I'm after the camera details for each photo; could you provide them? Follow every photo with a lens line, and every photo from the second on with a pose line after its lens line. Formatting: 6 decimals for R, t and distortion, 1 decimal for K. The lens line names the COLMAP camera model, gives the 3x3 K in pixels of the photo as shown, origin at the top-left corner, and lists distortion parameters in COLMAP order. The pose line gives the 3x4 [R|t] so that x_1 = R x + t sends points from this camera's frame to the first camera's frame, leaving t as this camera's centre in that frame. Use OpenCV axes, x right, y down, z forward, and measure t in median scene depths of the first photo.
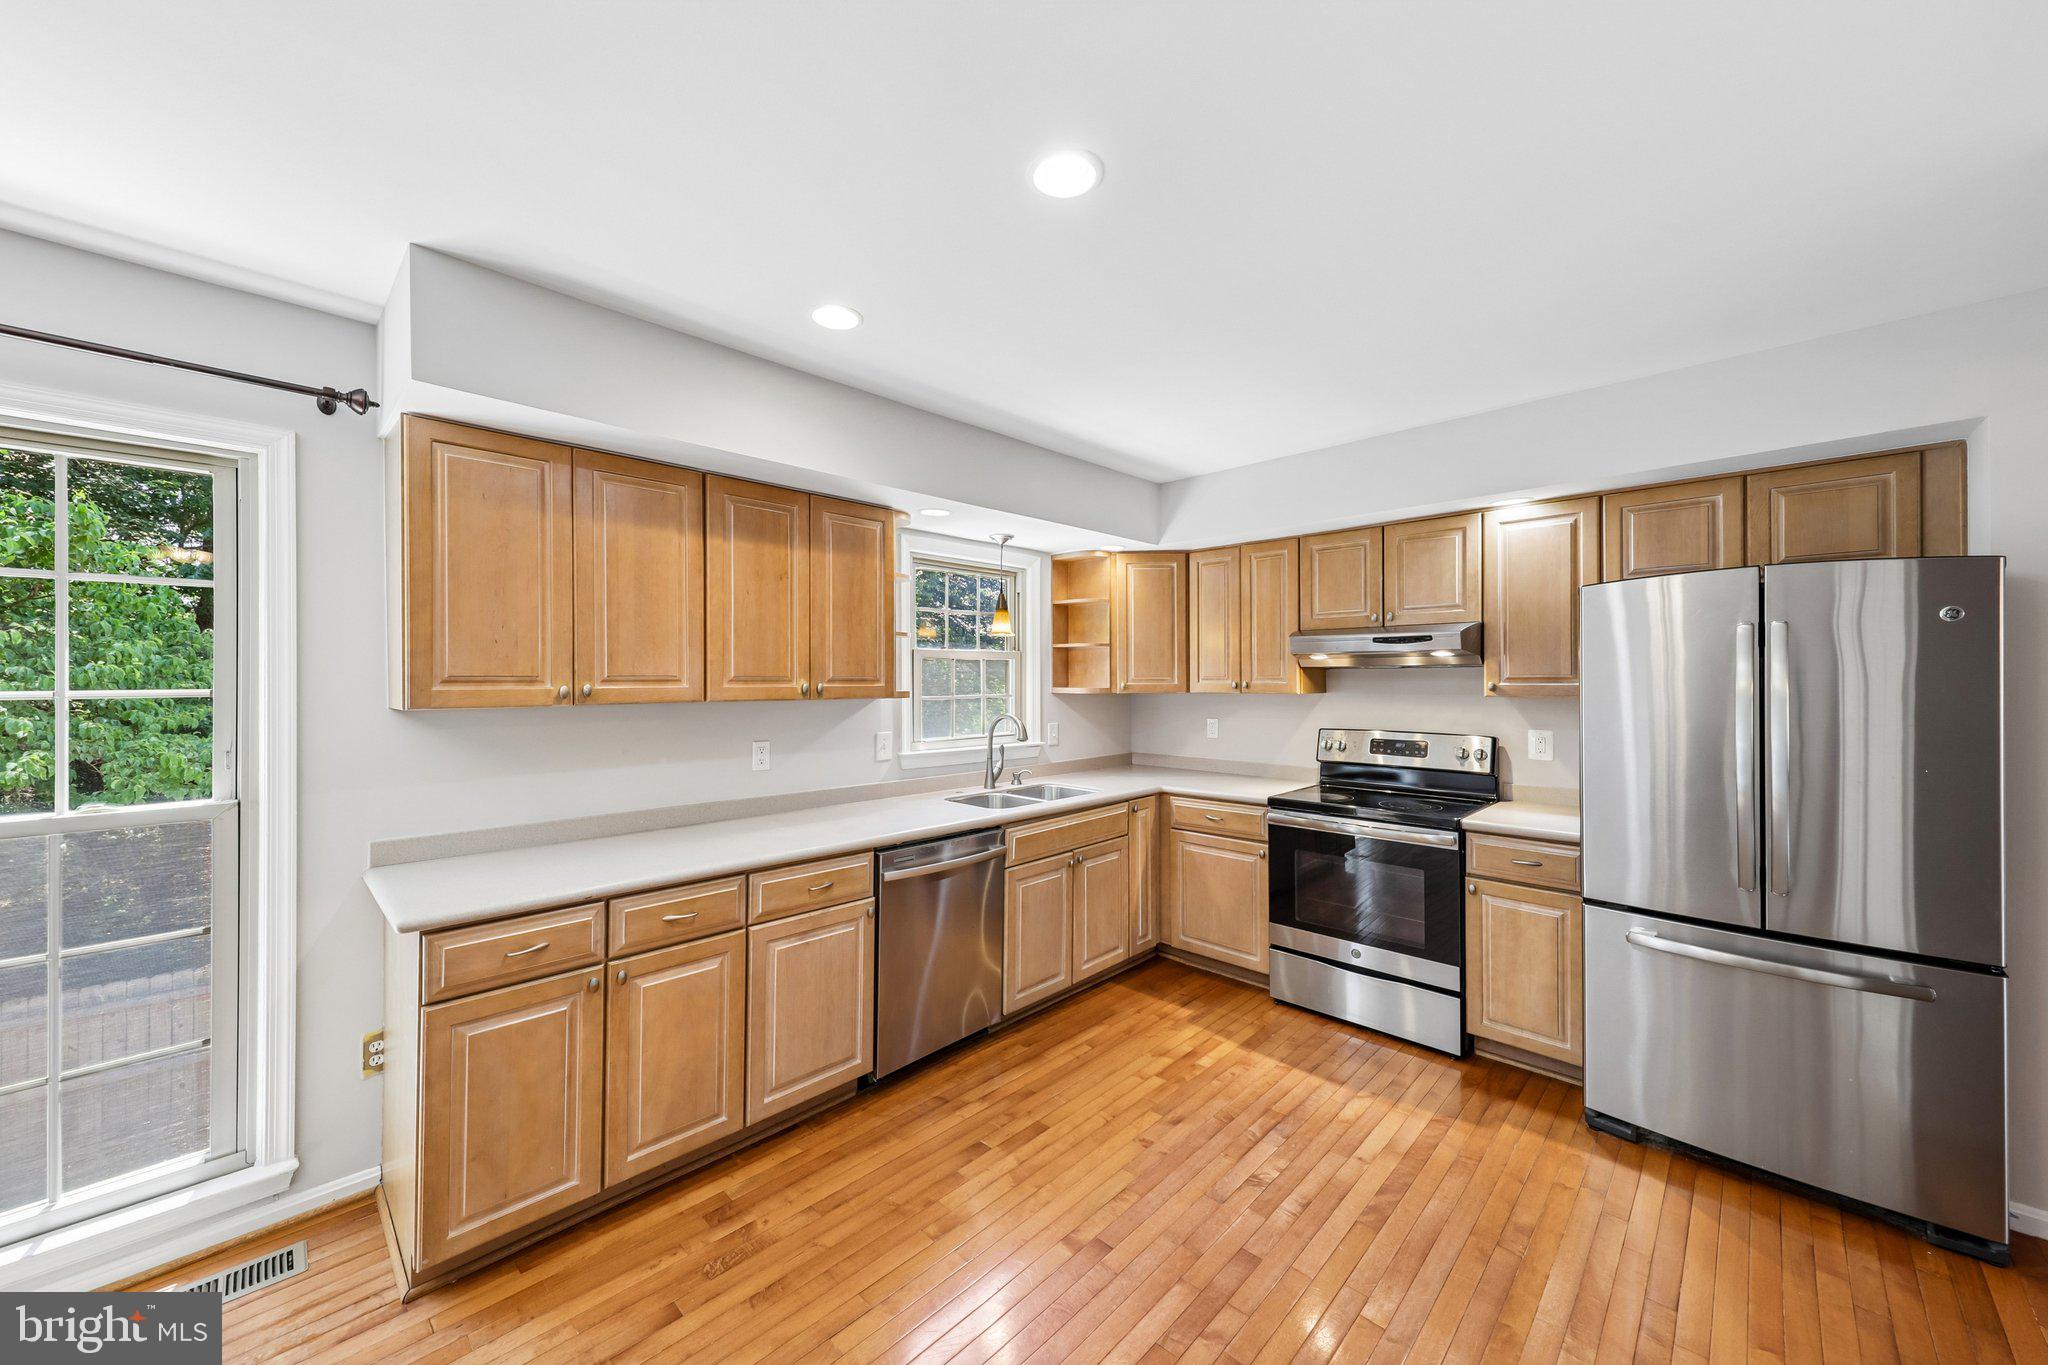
lens RADIAL K [[750.7, 0, 1015.7], [0, 750.7, 676.4], [0, 0, 1]] dist [0.014219, -0.000102]
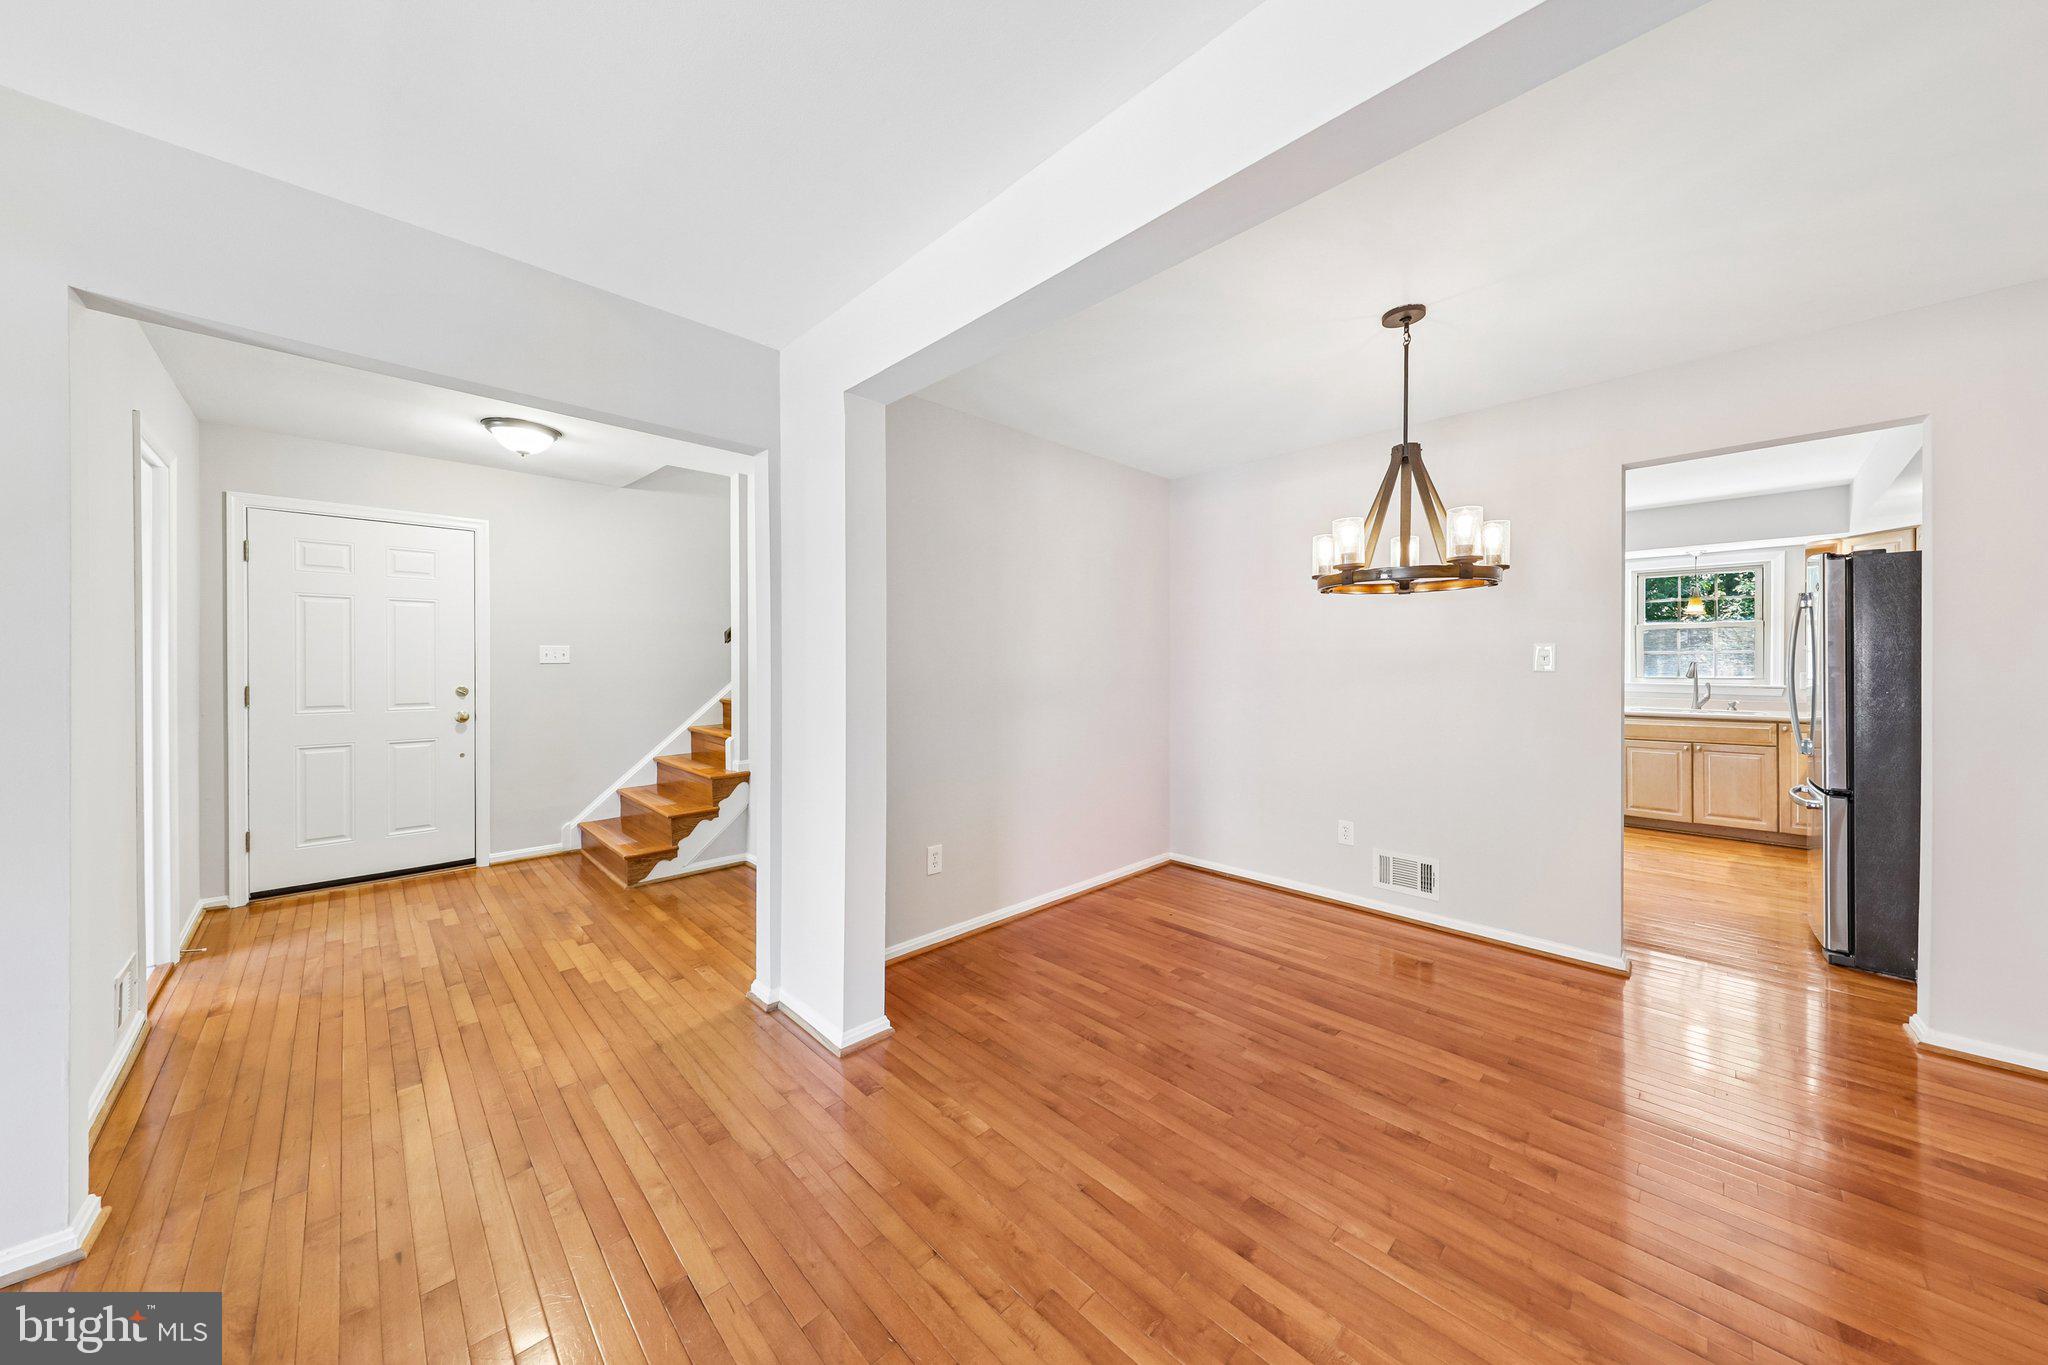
lens RADIAL K [[699.9, 0, 1015.6], [0, 699.9, 673.5], [0, 0, 1]] dist [0.007258, -0.000807]
pose [[-0.026032, 0.009022, -0.999620, 1.842578], [0.006835, 0.999937, 0.008847, 0.060388], [0.999638, -0.006602, -0.026092, -0.499887]]
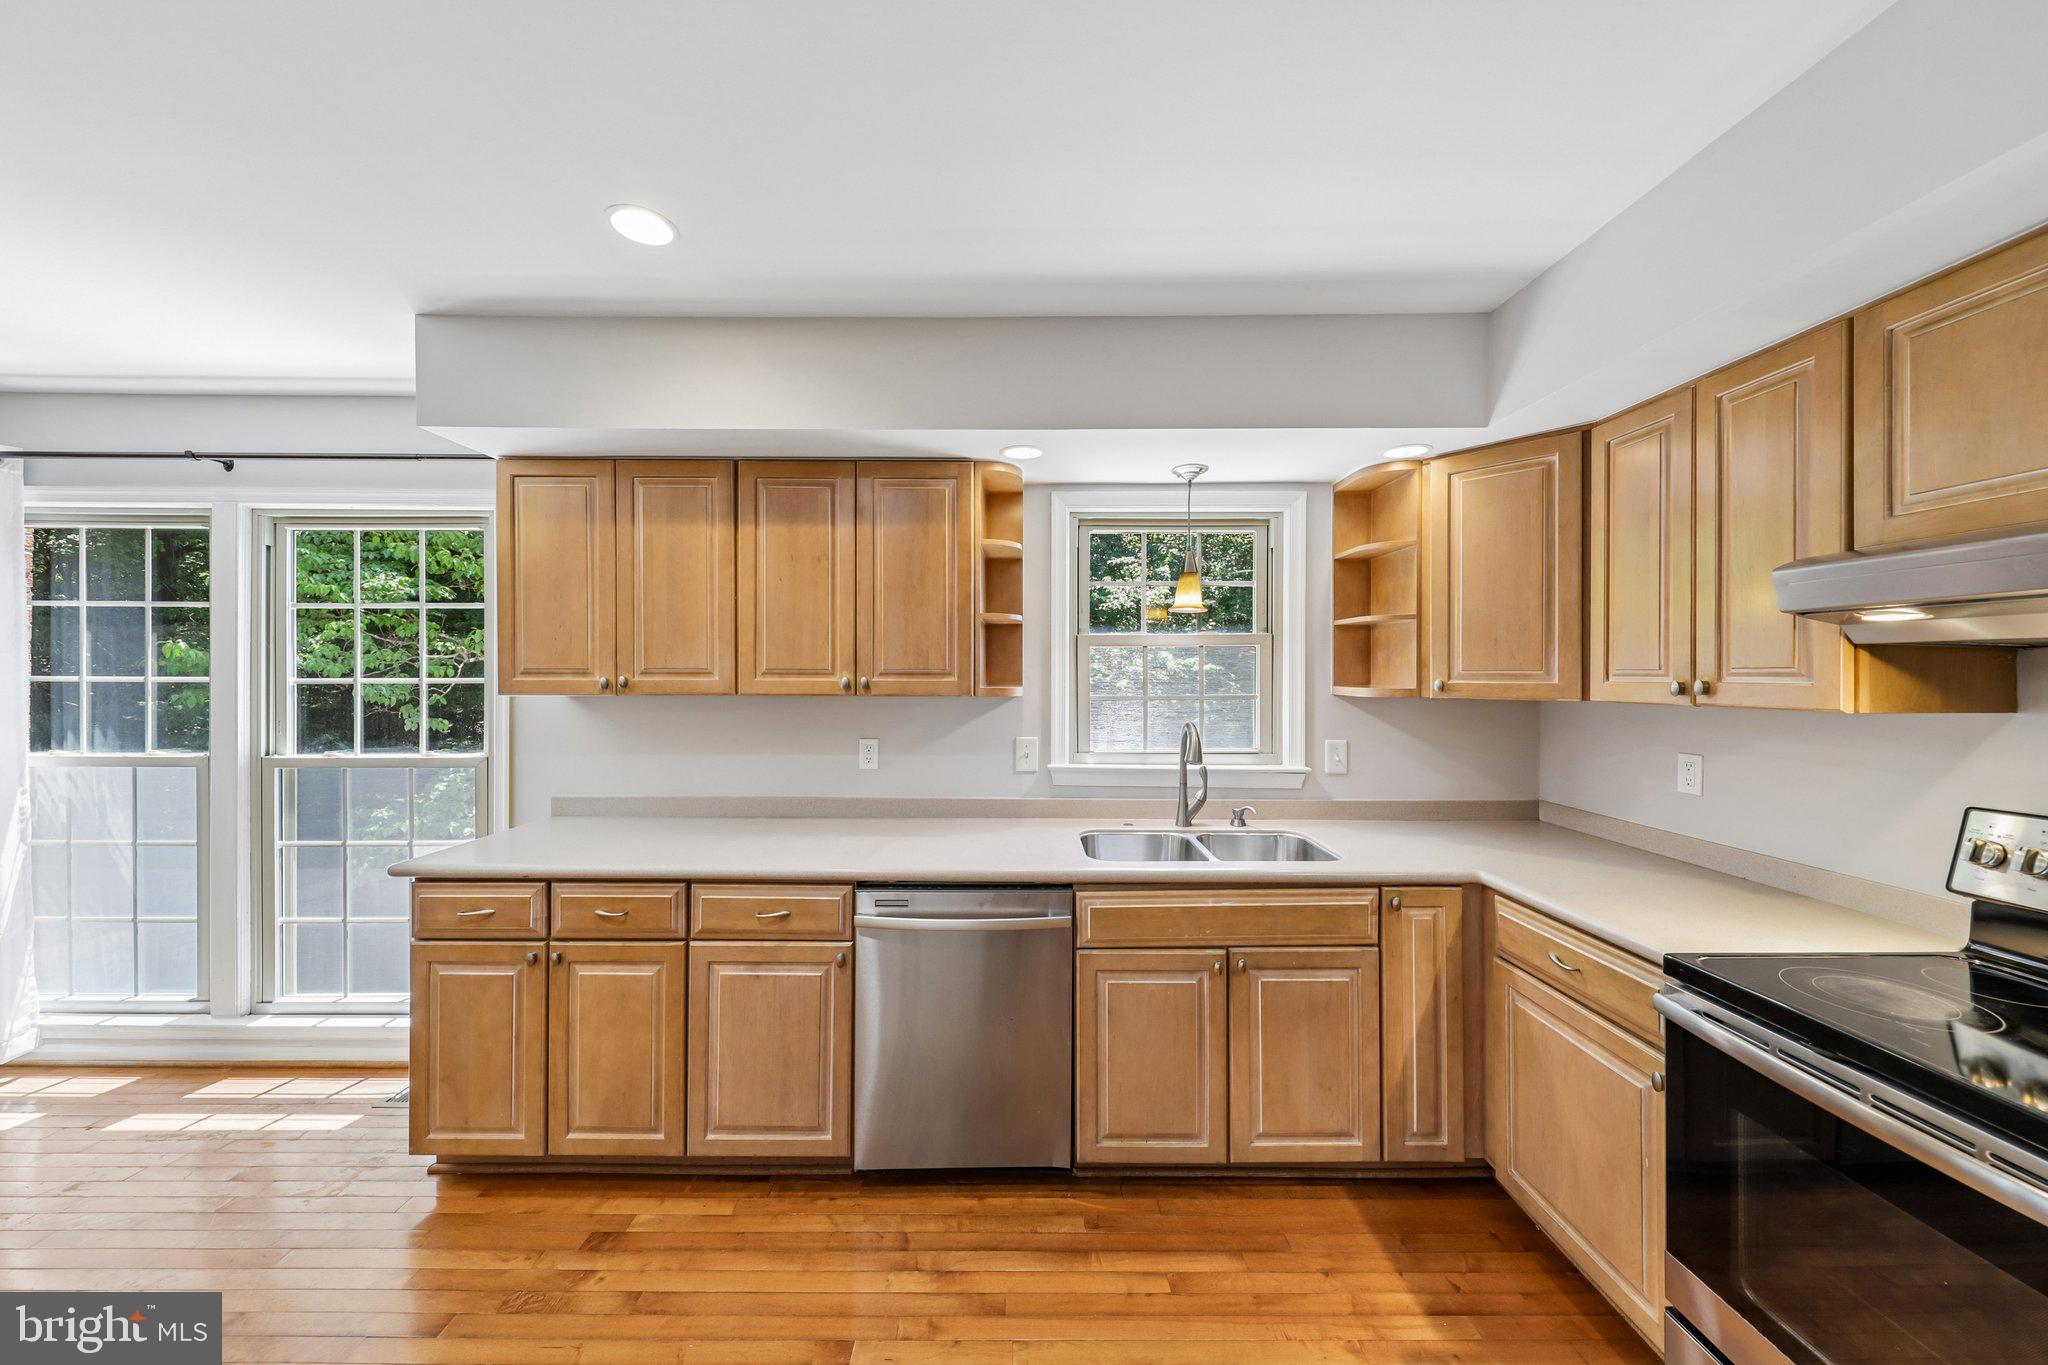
lens RADIAL K [[699.9, 0, 1023.9], [0, 699.9, 672.8], [0, 0, 1]] dist [0.007258, -0.000807]
pose [[0.701369, 0.002692, -0.712793, 0.410583], [-0.000240, 0.999994, 0.003541, 0.001233], [0.712798, -0.002313, 0.701365, 0.521788]]
